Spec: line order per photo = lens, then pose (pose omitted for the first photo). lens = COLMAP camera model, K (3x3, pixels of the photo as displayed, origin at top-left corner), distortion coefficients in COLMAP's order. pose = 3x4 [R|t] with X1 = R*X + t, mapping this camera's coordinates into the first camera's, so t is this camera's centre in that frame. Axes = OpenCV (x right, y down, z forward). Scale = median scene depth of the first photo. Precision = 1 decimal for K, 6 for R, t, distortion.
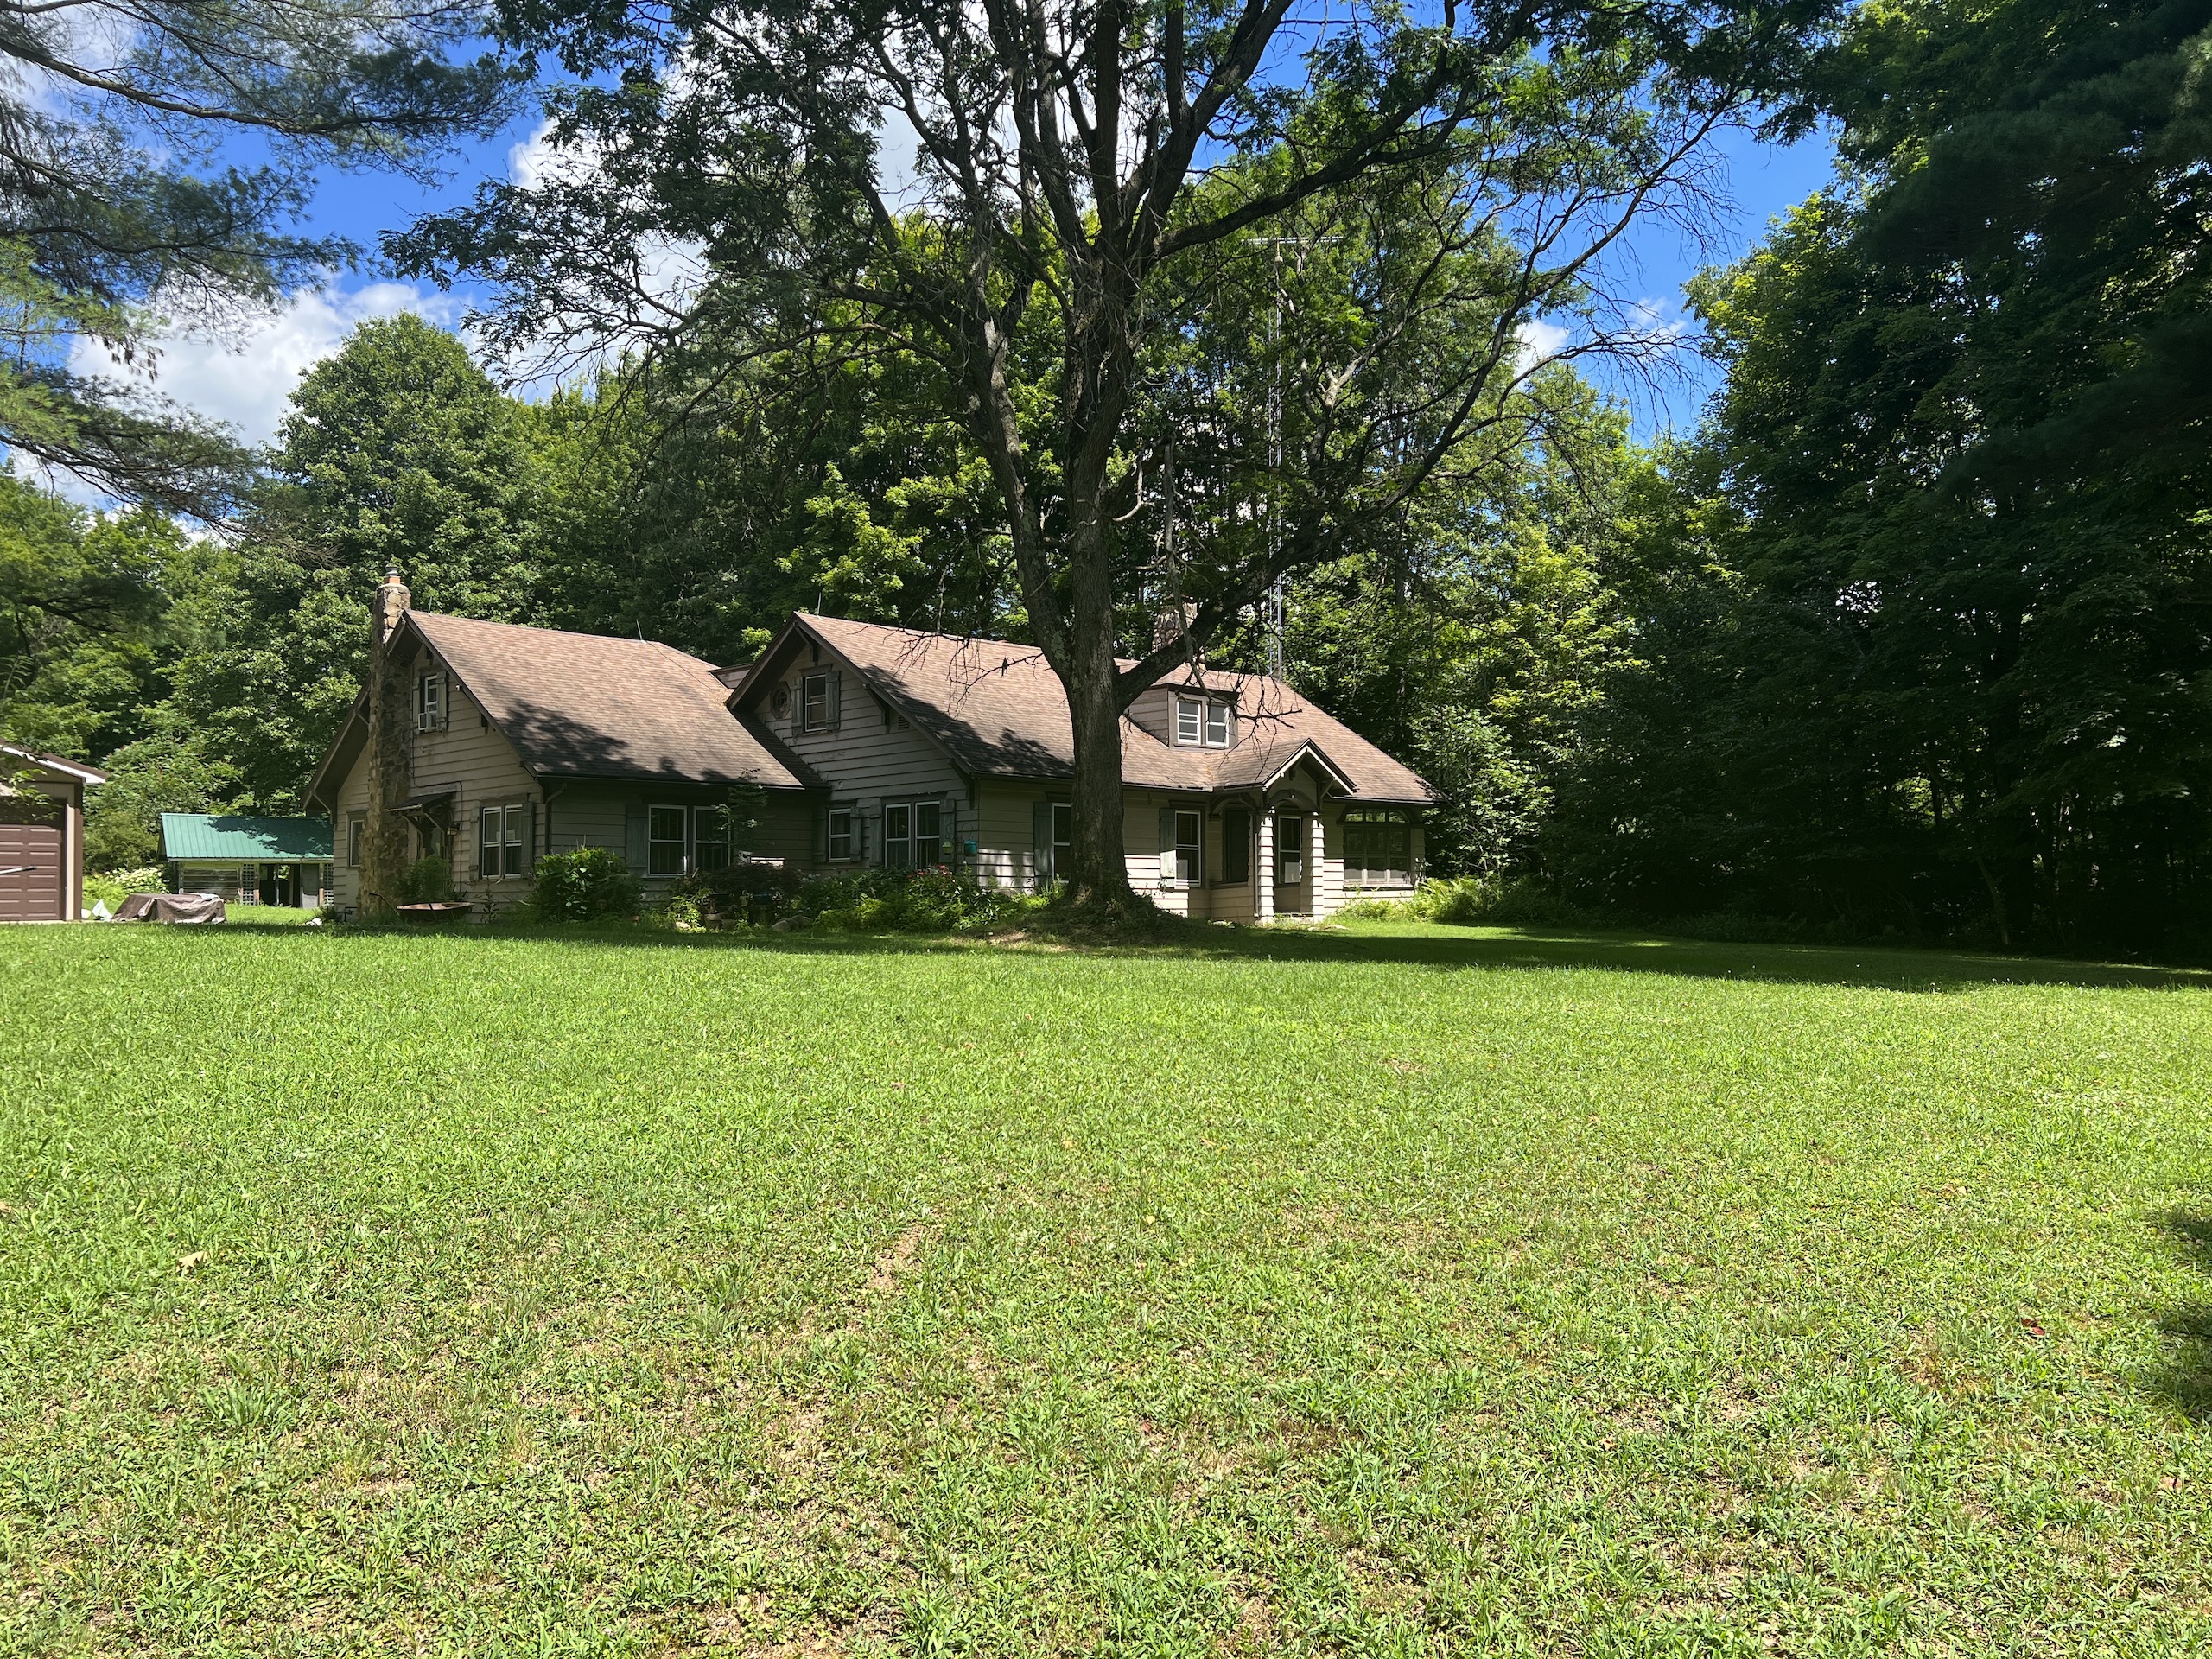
lens RADIAL K [[1675.2, 0, 1113.6], [0, 1675.2, 874.4], [0, 0, 1]] dist [0.089424, -0.083995]
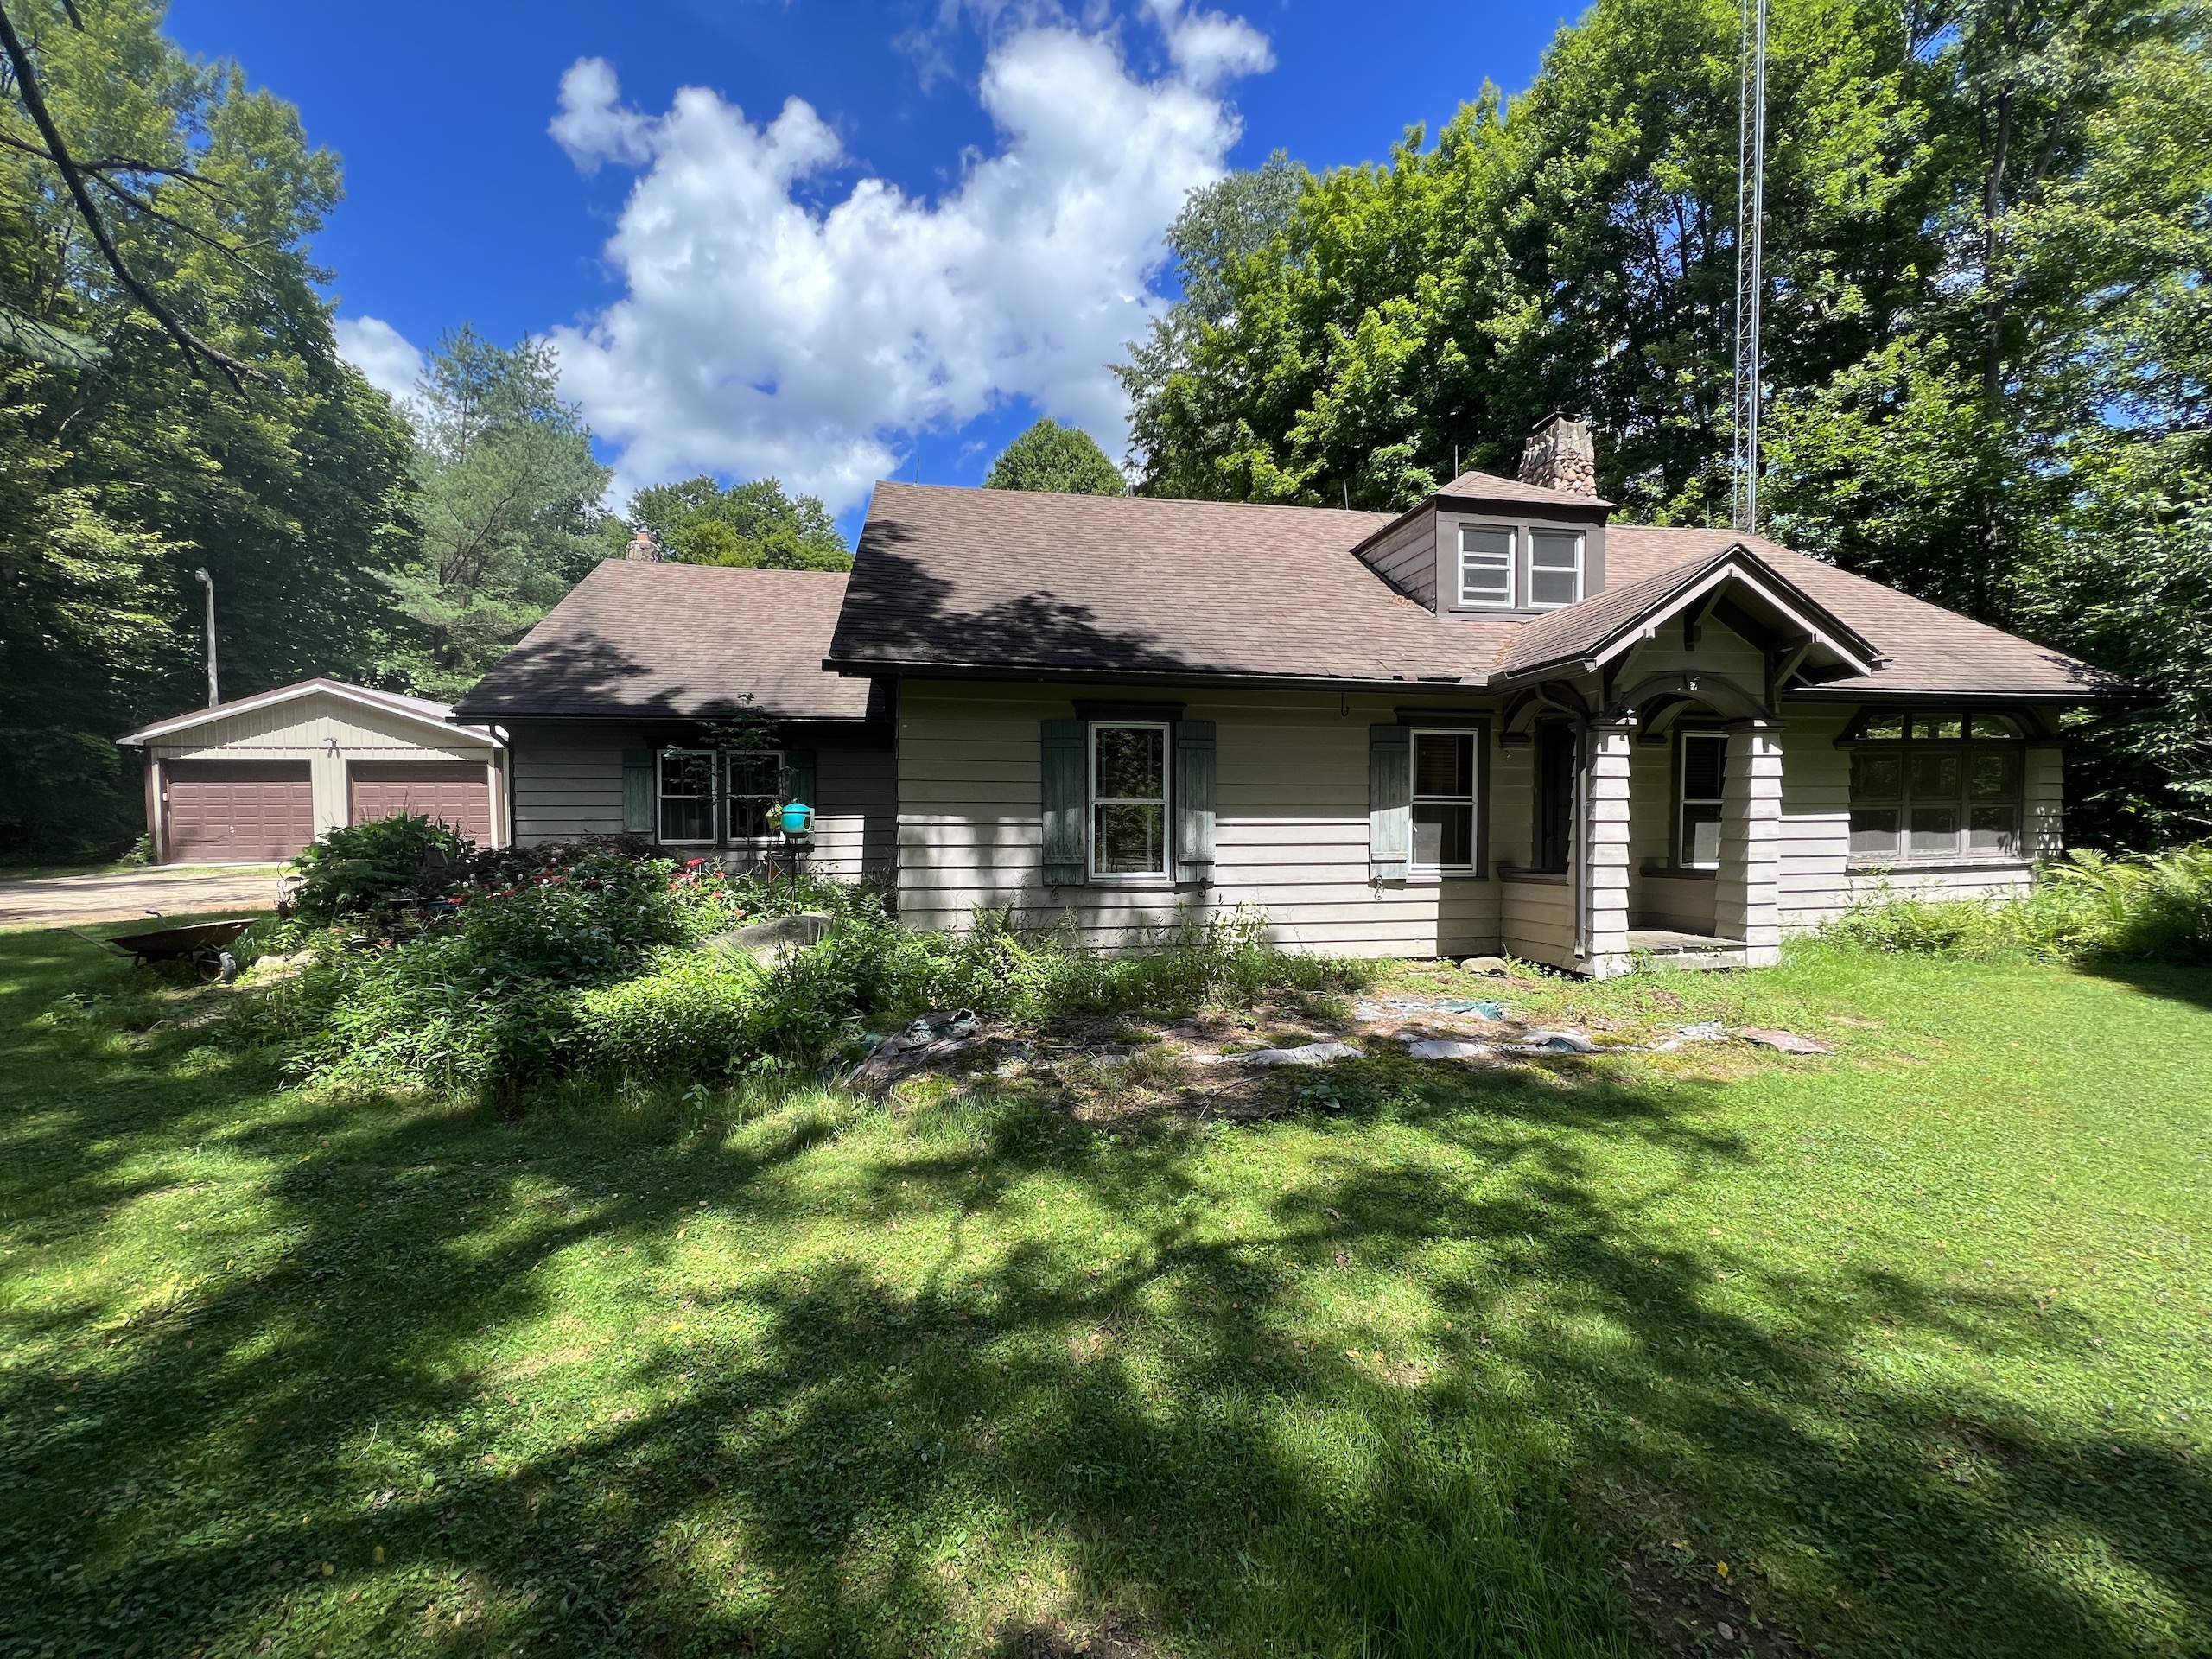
lens RADIAL K [[901.0, 0, 1102.7], [0, 901.0, 836.3], [0, 0, 1]] dist [-0.002849, 0.002945]
pose [[0.833431, 0.021006, -0.552225, 0.102548], [0.007977, 0.998716, 0.050029, -0.018437], [0.552566, -0.046101, 0.832193, 0.667880]]
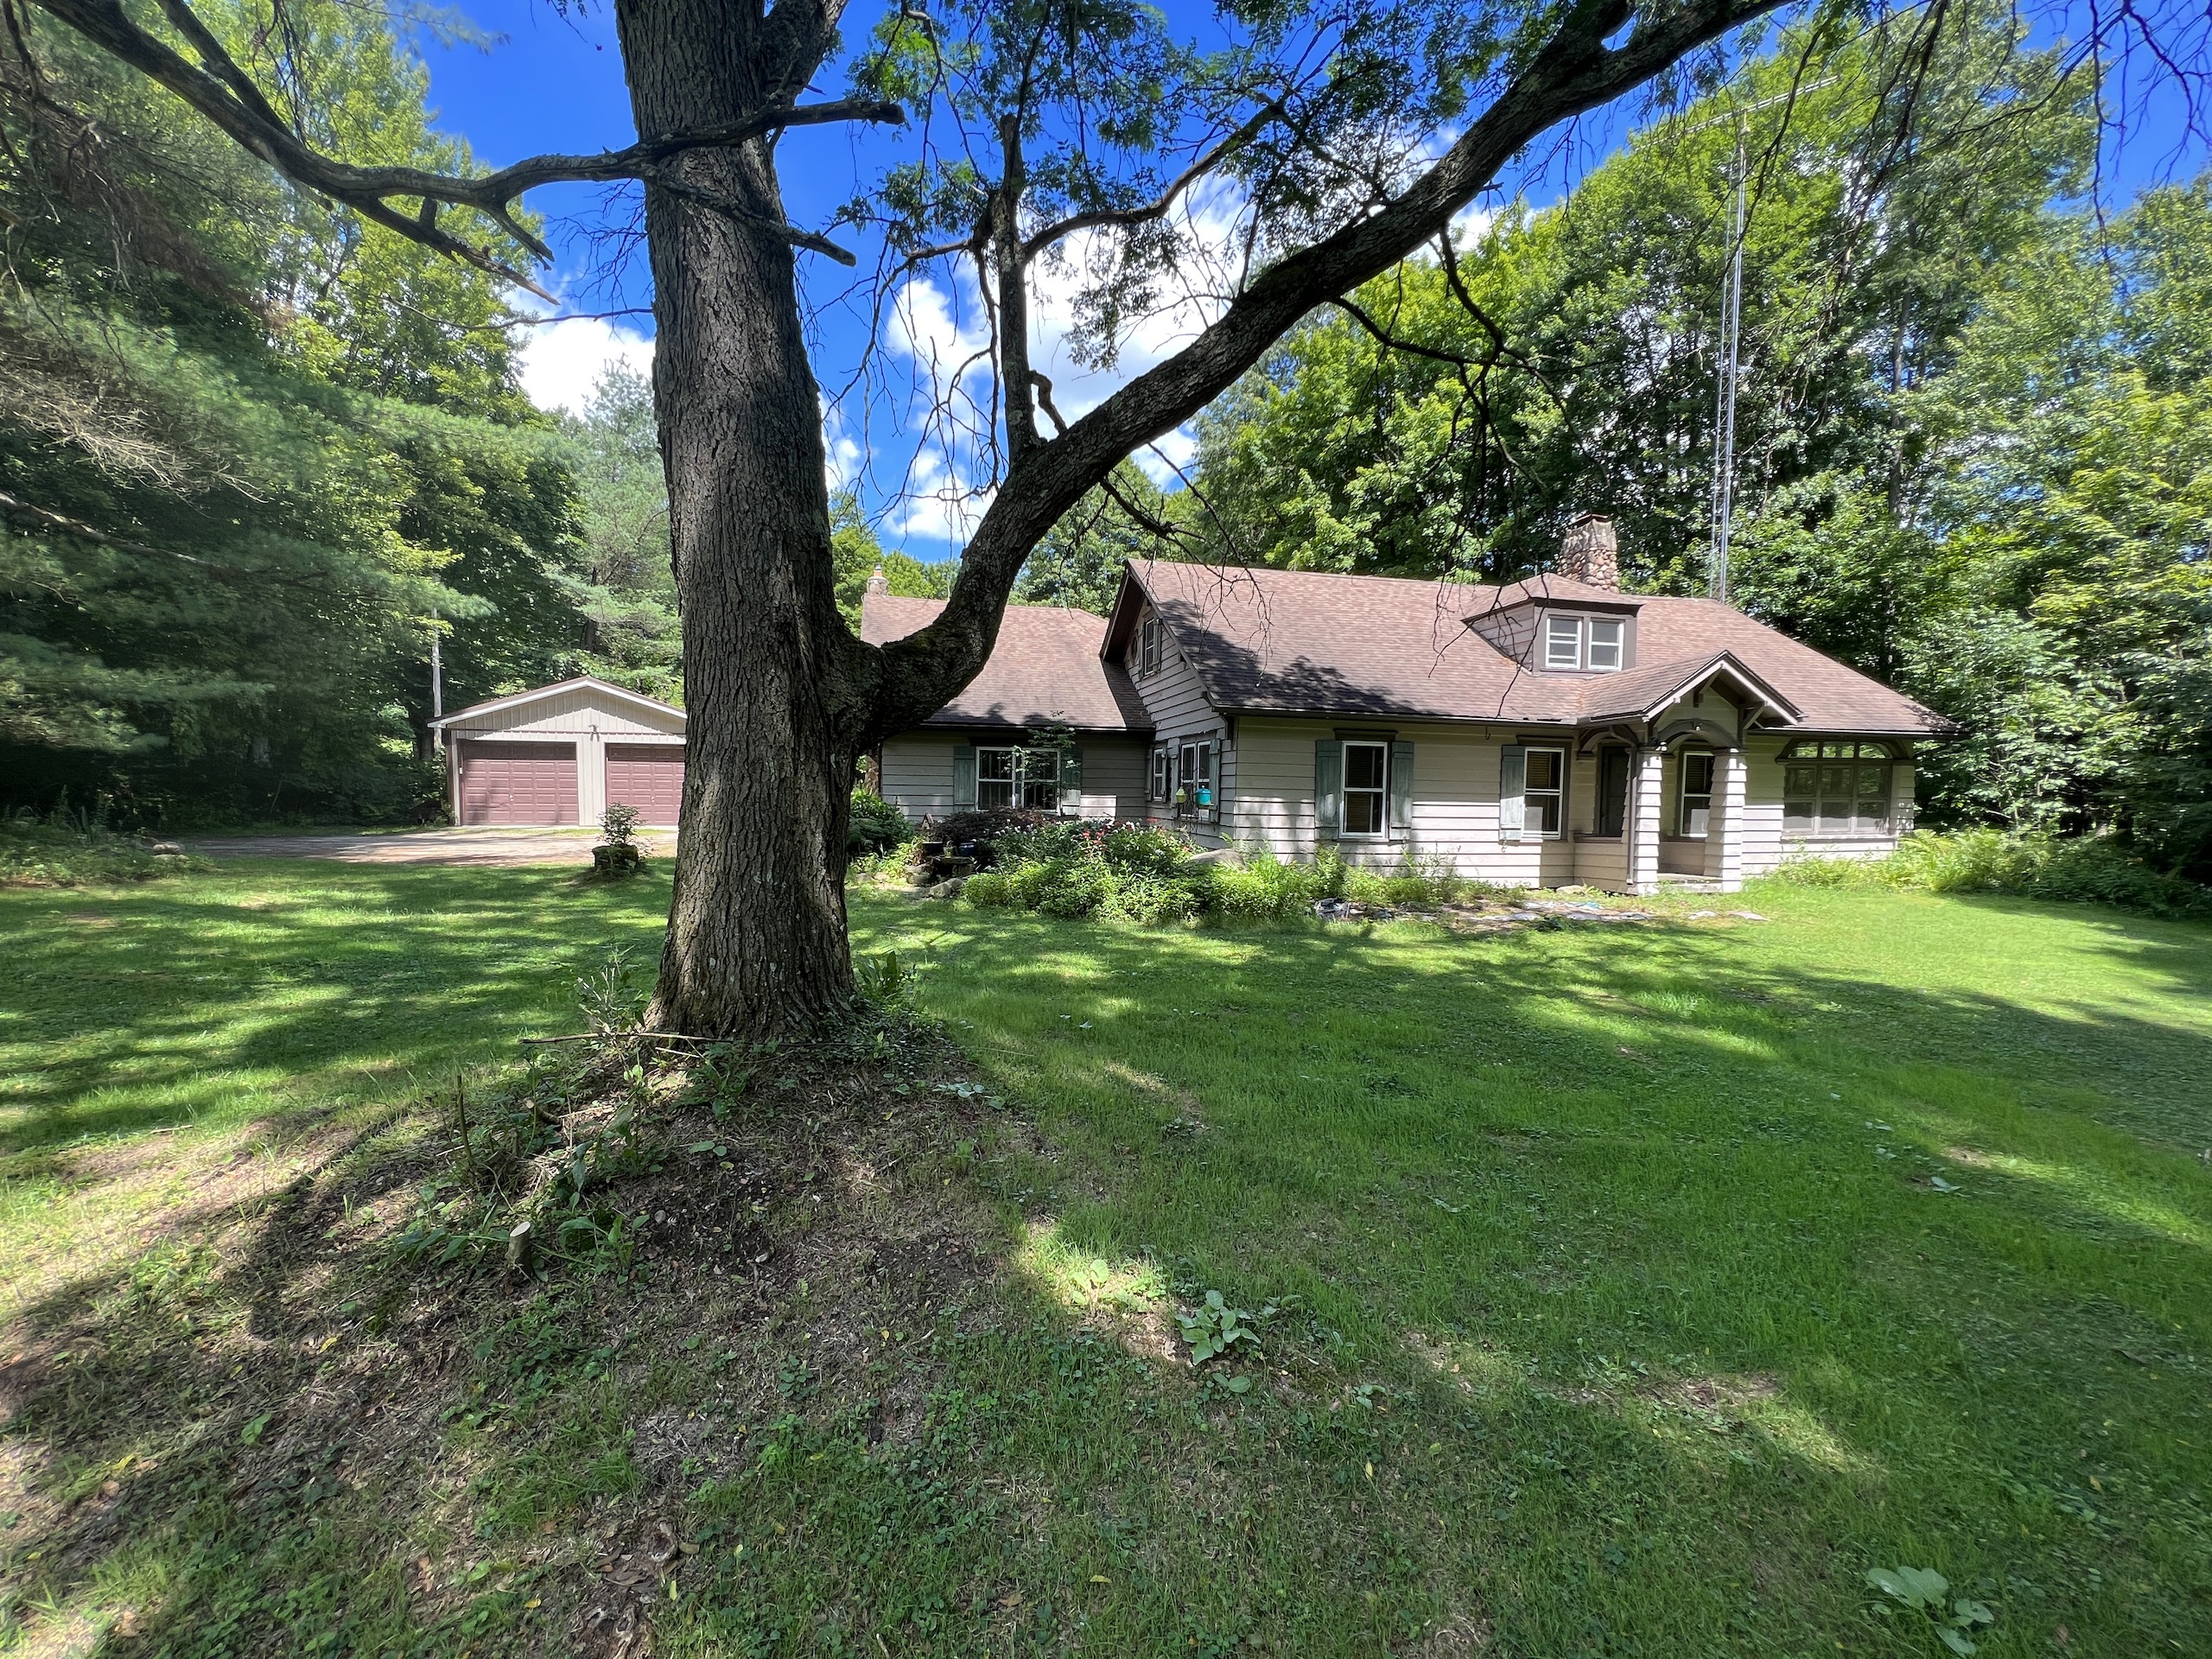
lens RADIAL K [[901.1, 0, 1106.4], [0, 901.1, 836.1], [0, 0, 1]] dist [-0.000238, -0.000012]
pose [[0.857781, 0.043136, -0.512203, 0.082682], [-0.009508, 0.997634, 0.068094, -0.021256], [0.513928, -0.053540, 0.856161, 0.471836]]
